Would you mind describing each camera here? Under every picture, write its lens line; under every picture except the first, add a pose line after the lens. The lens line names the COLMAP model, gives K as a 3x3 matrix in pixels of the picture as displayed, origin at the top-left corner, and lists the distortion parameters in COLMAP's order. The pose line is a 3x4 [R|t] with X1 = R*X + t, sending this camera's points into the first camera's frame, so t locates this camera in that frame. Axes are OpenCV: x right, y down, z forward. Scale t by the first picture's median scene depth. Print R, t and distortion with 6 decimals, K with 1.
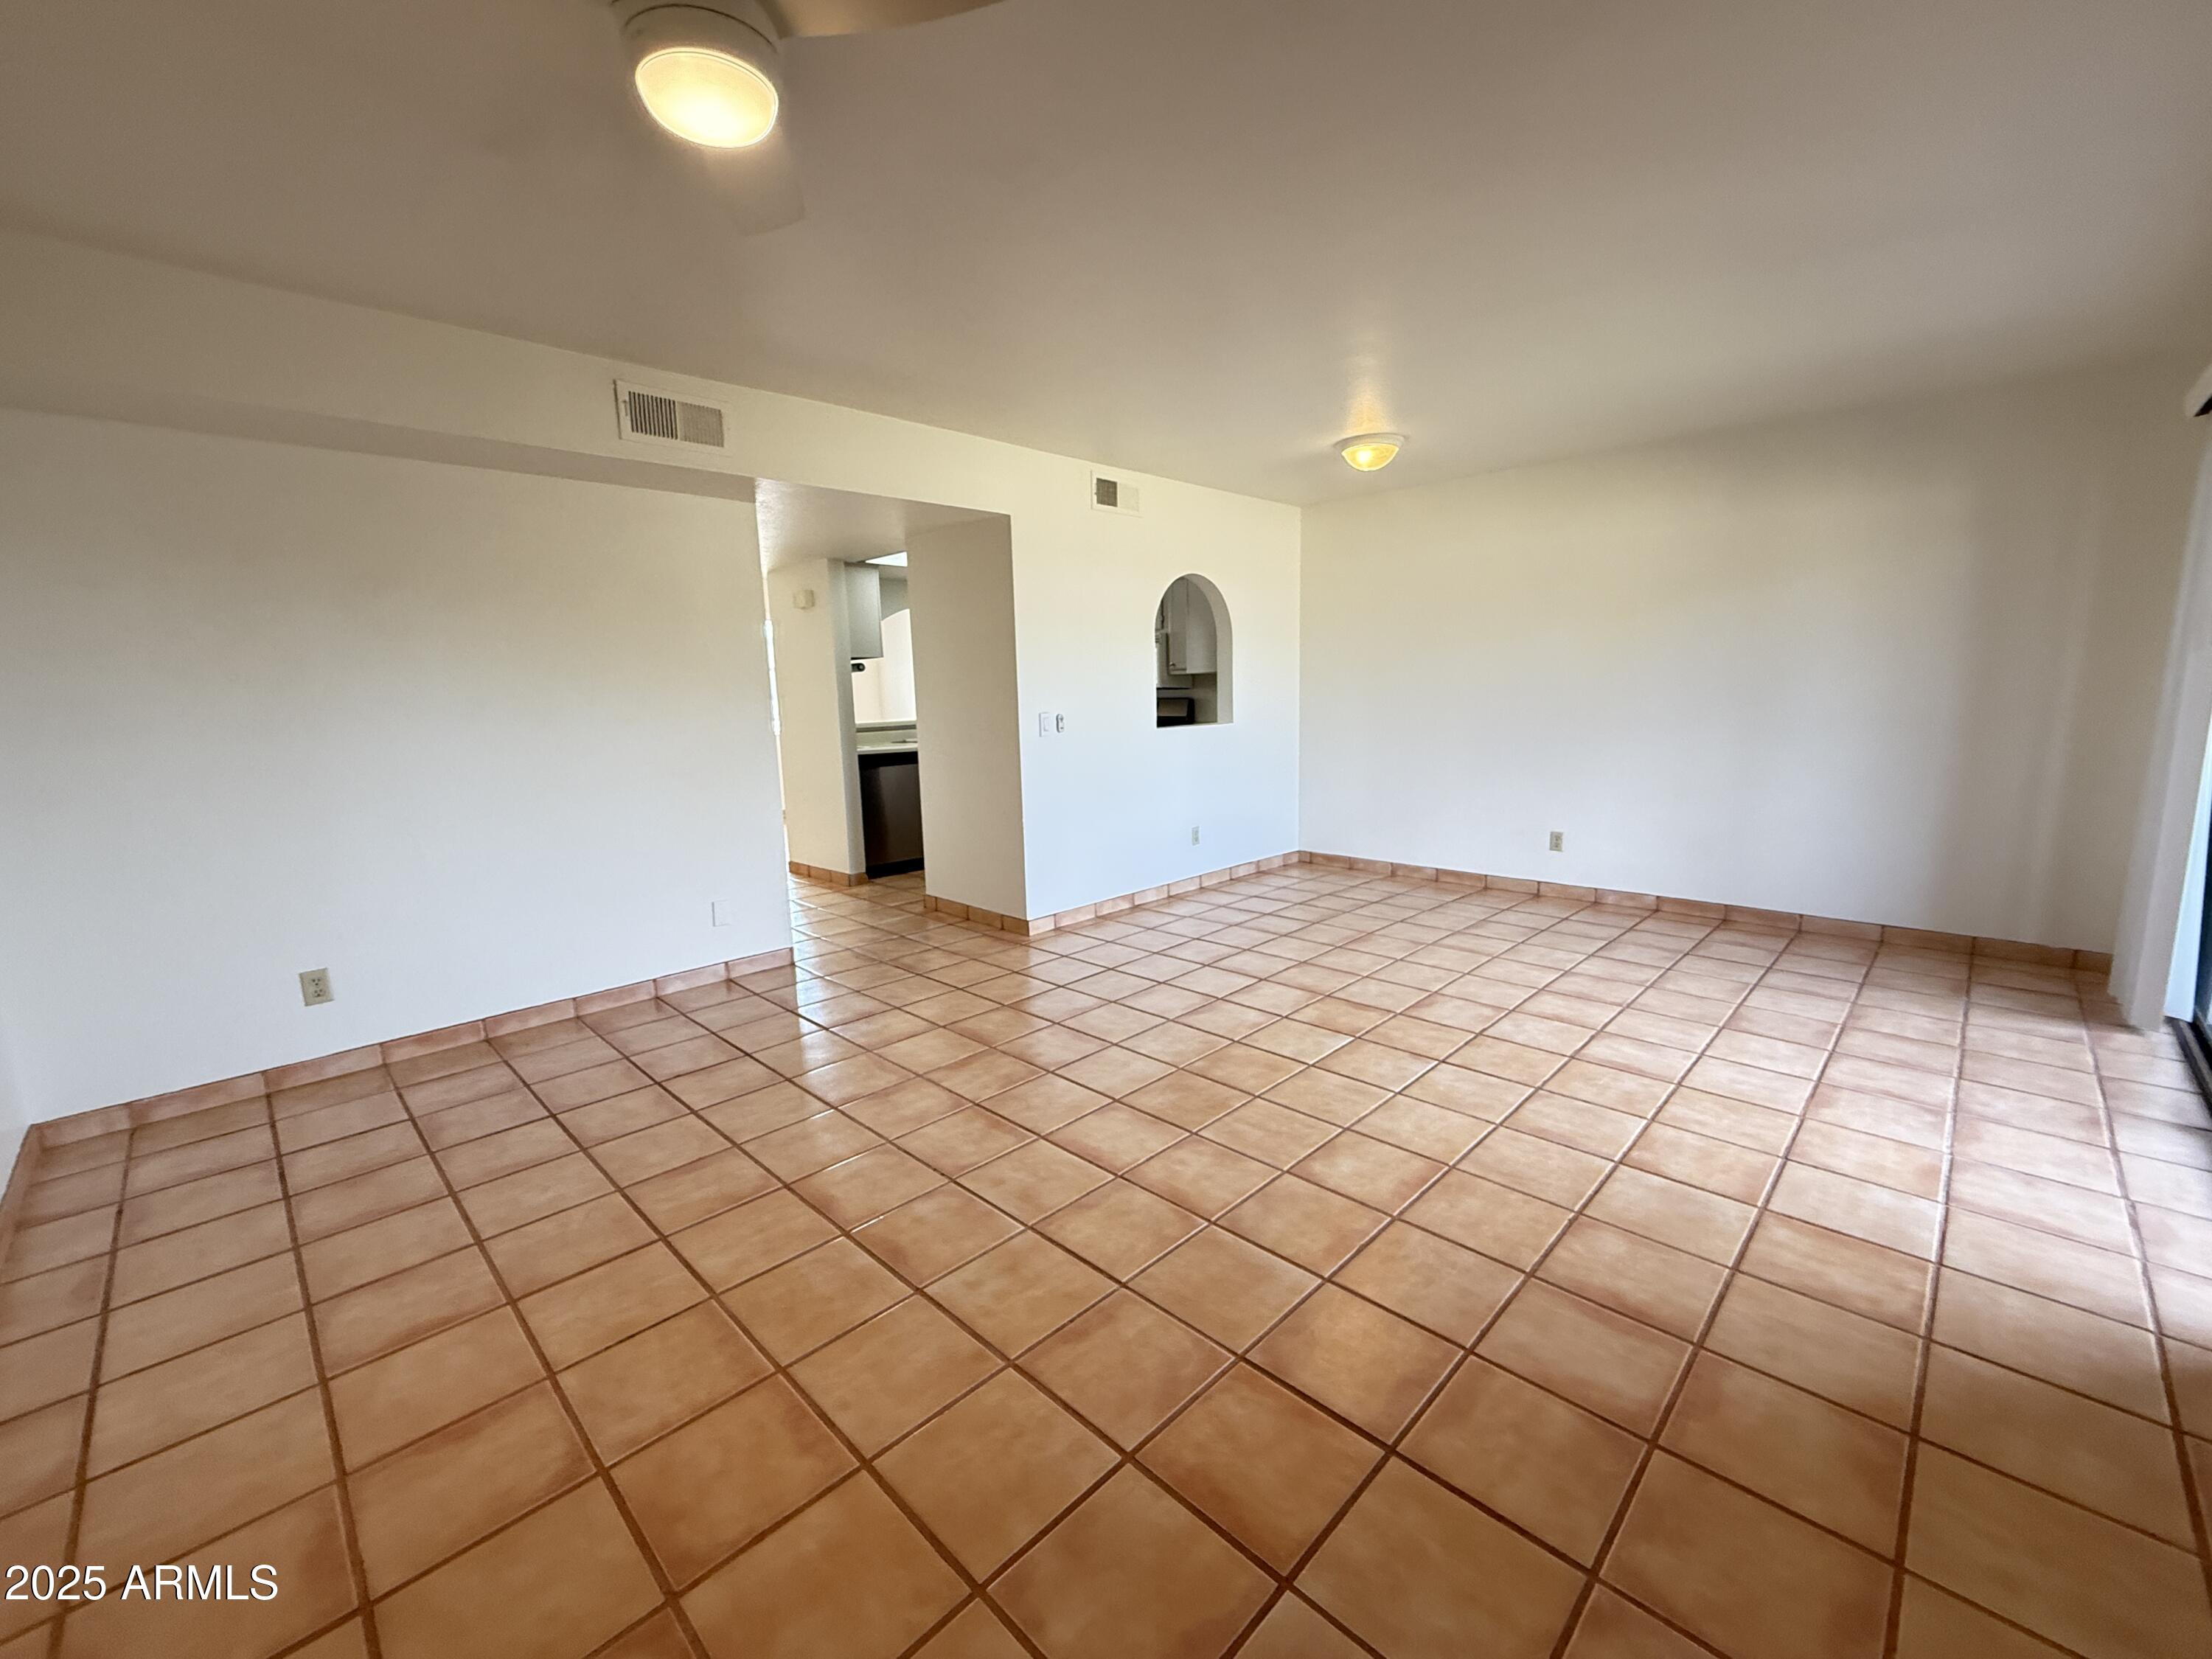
lens RADIAL K [[900.6, 0, 1112.6], [0, 900.6, 828.4], [0, 0, 1]] dist [0.000942, 0.000354]
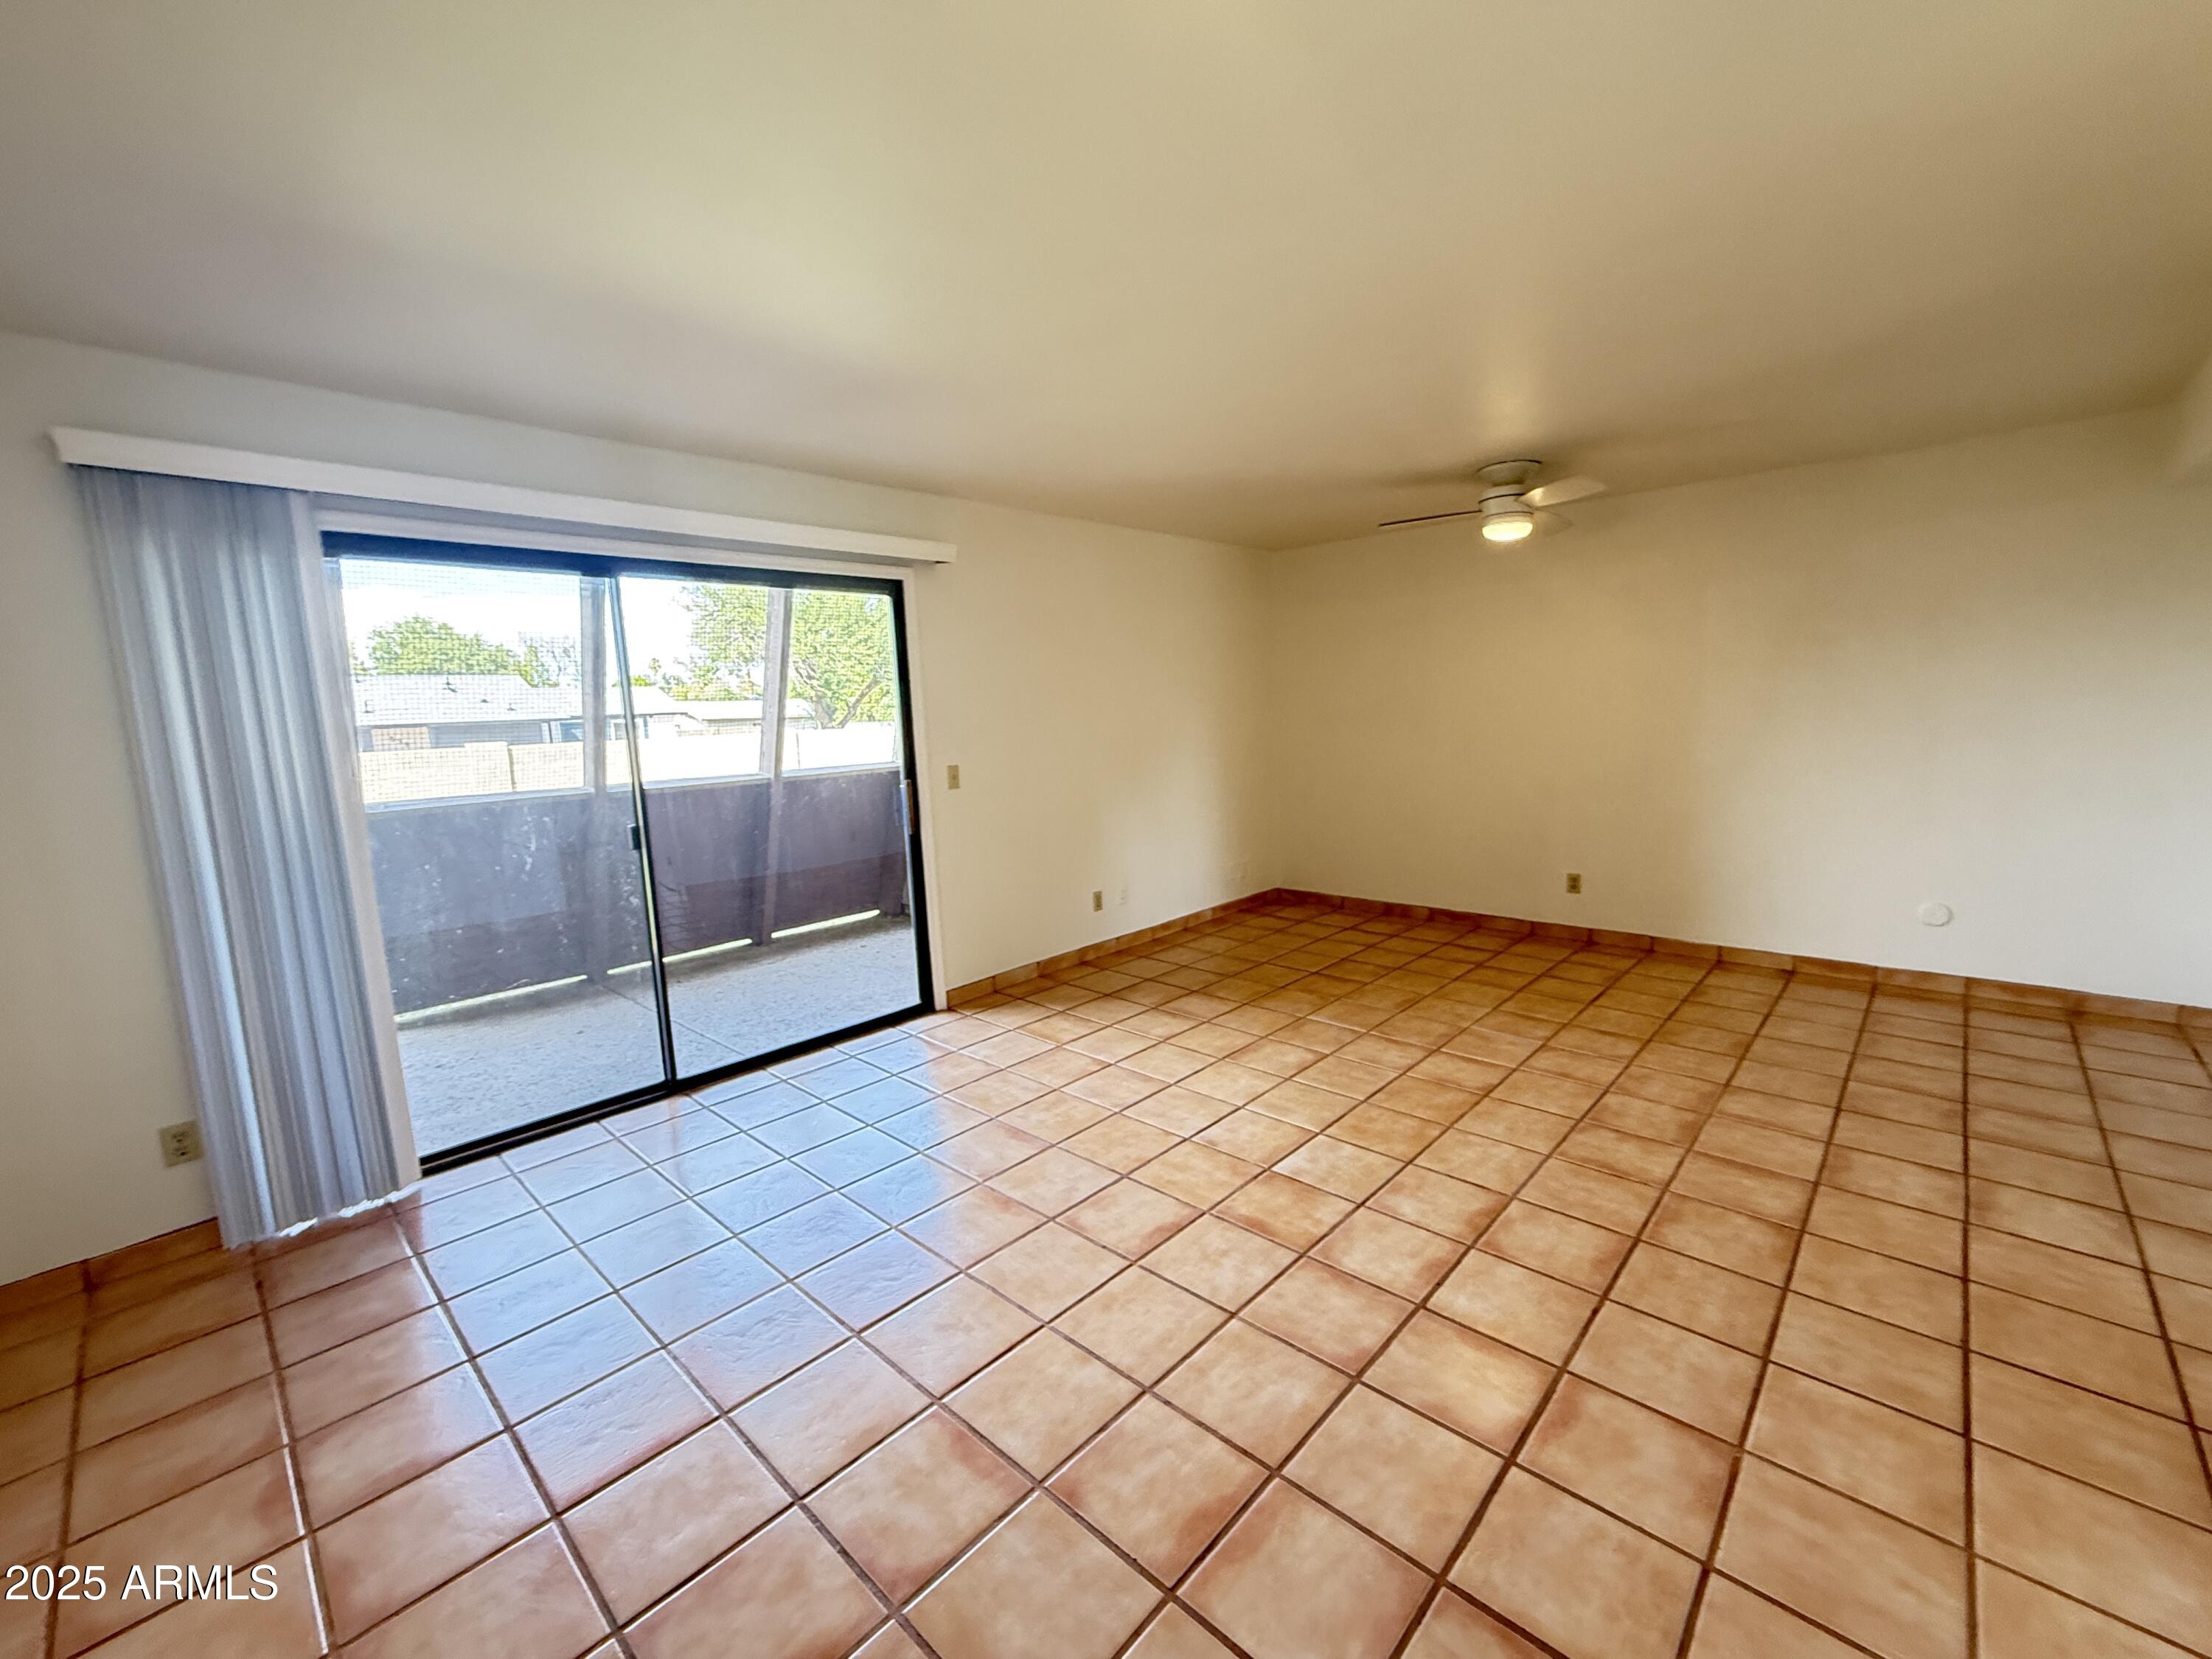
lens RADIAL K [[900.6, 0, 1111.5], [0, 900.6, 832.5], [0, 0, 1]] dist [0.000942, 0.000354]
pose [[-0.997863, 0.063894, -0.013663, 0.406758], [0.057169, 0.955042, 0.290905, -0.325614], [0.031636, 0.289502, -0.956654, 1.700066]]
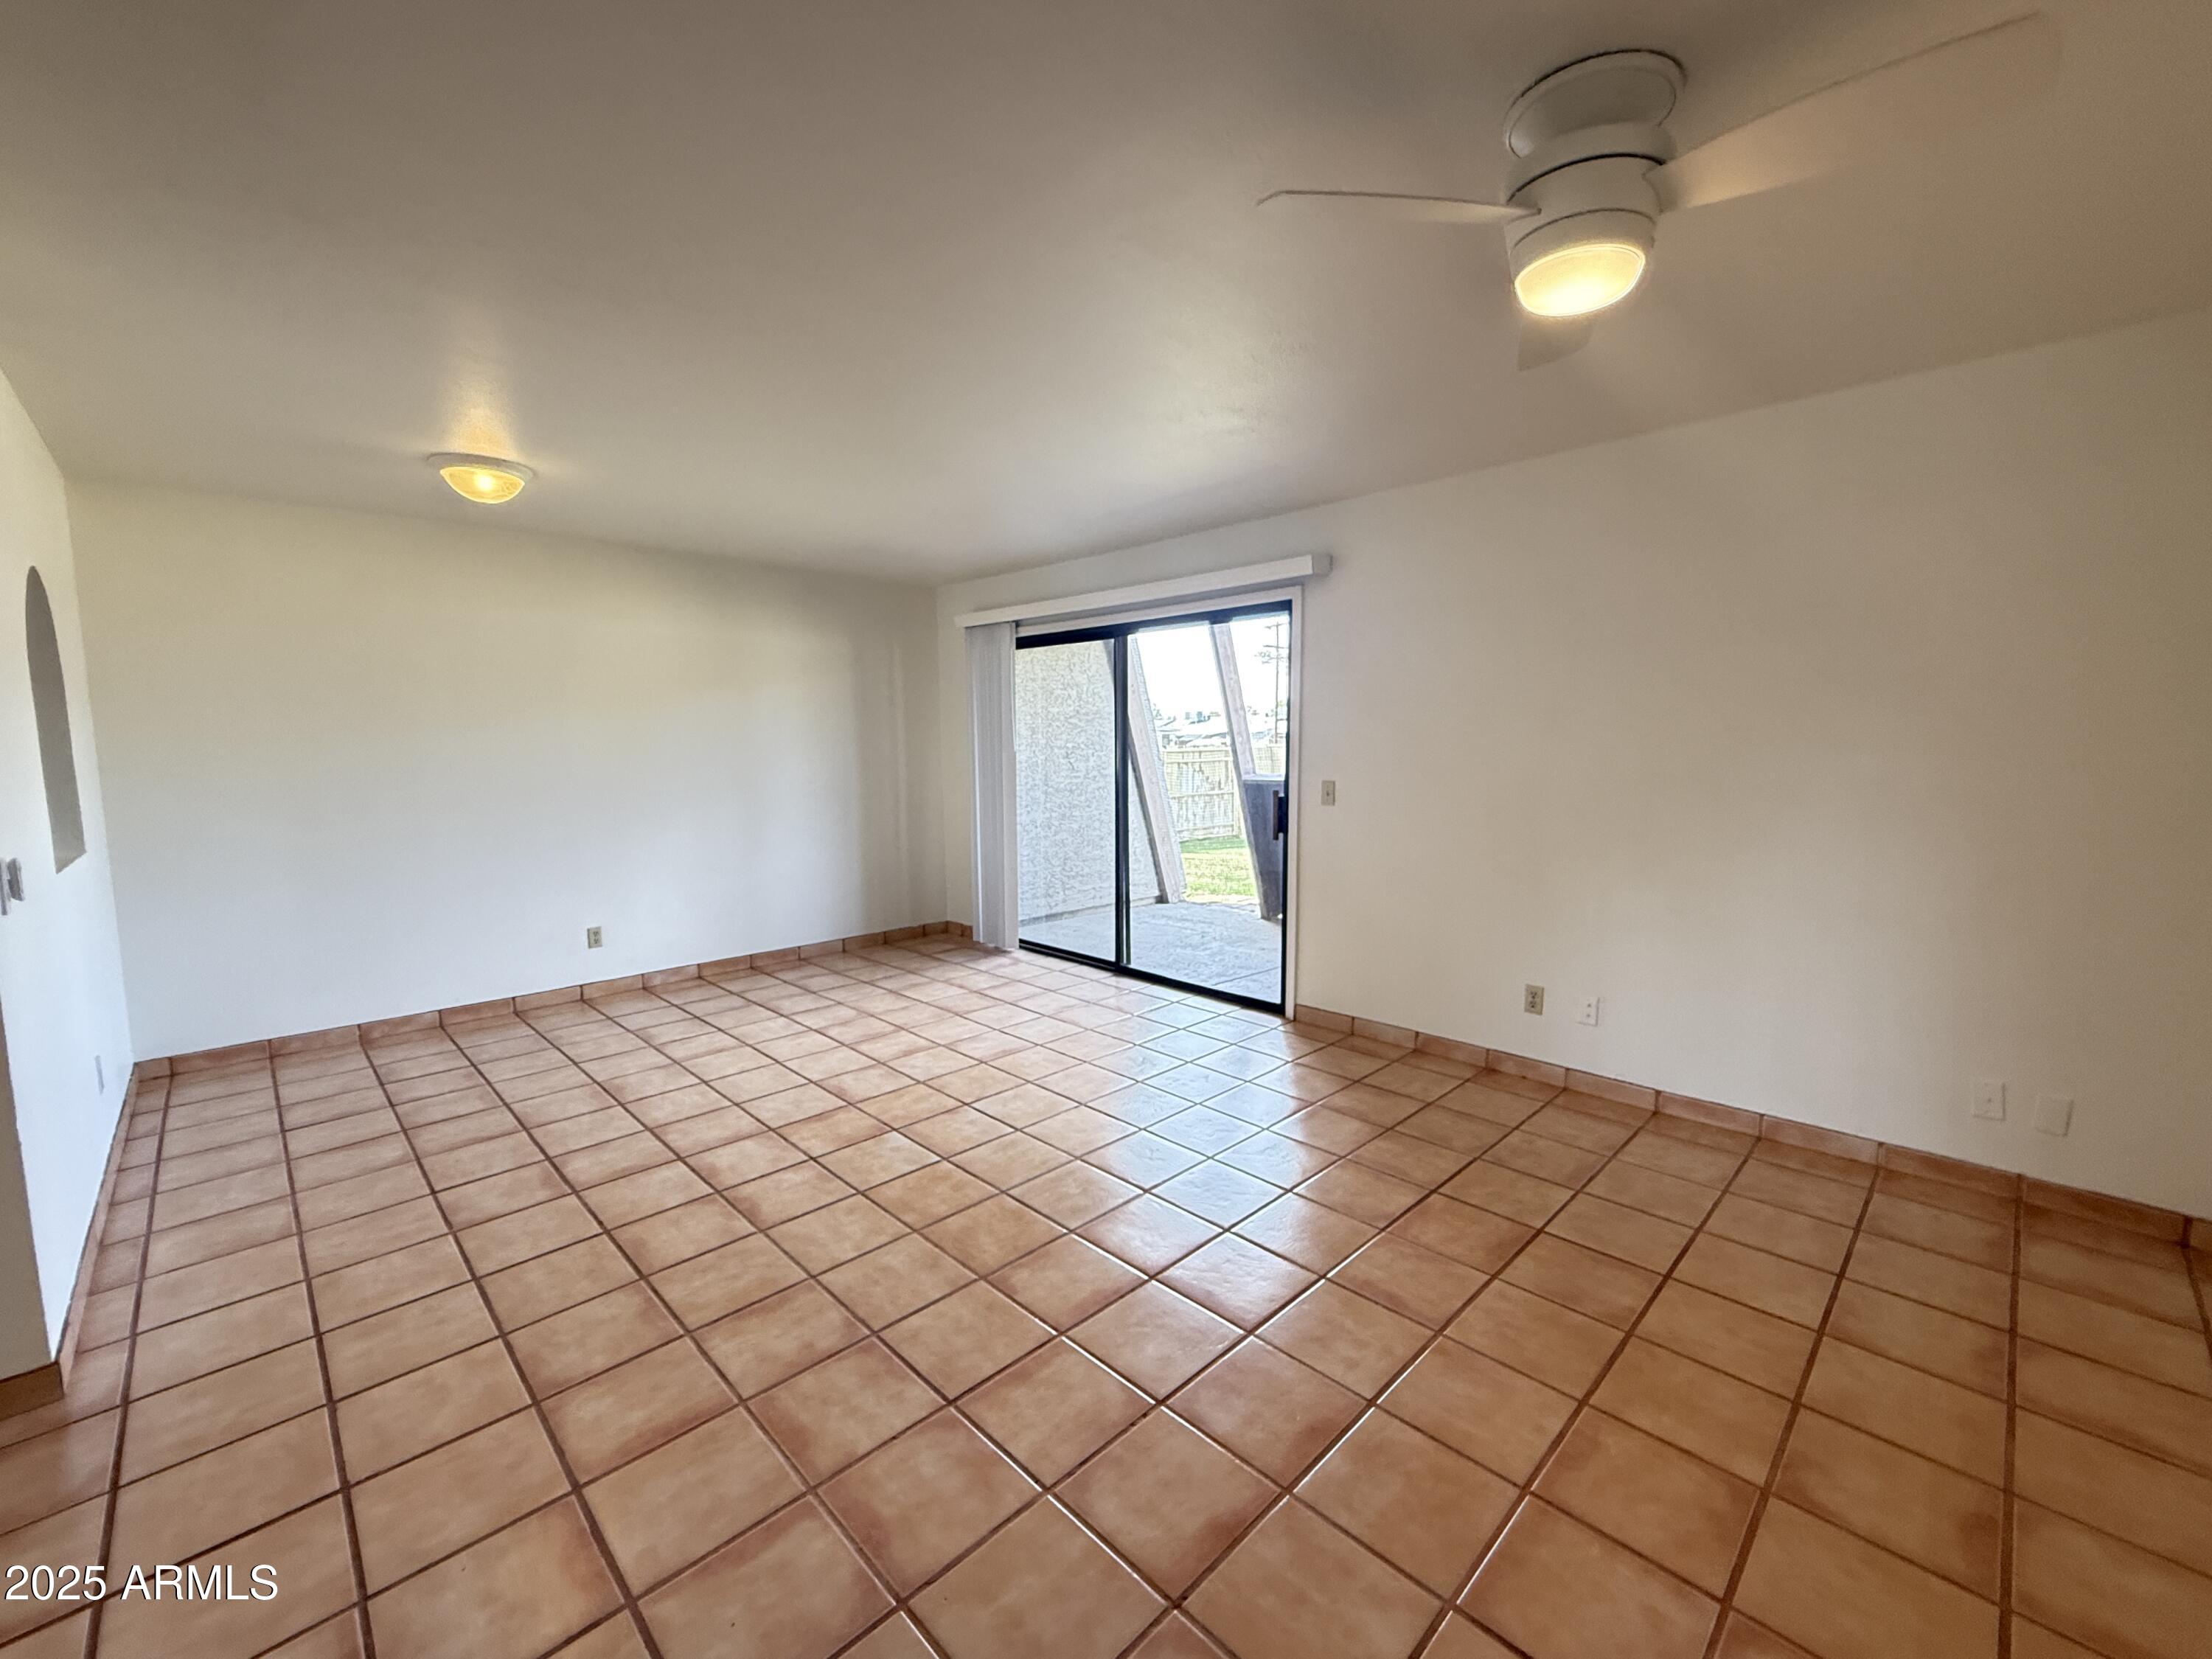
lens RADIAL K [[900.6, 0, 1096.7], [0, 900.6, 834.9], [0, 0, 1]] dist [0.000942, 0.000354]
pose [[0.026392, -0.084534, 0.996071, -0.672868], [0.163320, 0.983395, 0.079131, -0.127373], [-0.986220, 0.160590, 0.039759, 0.681791]]
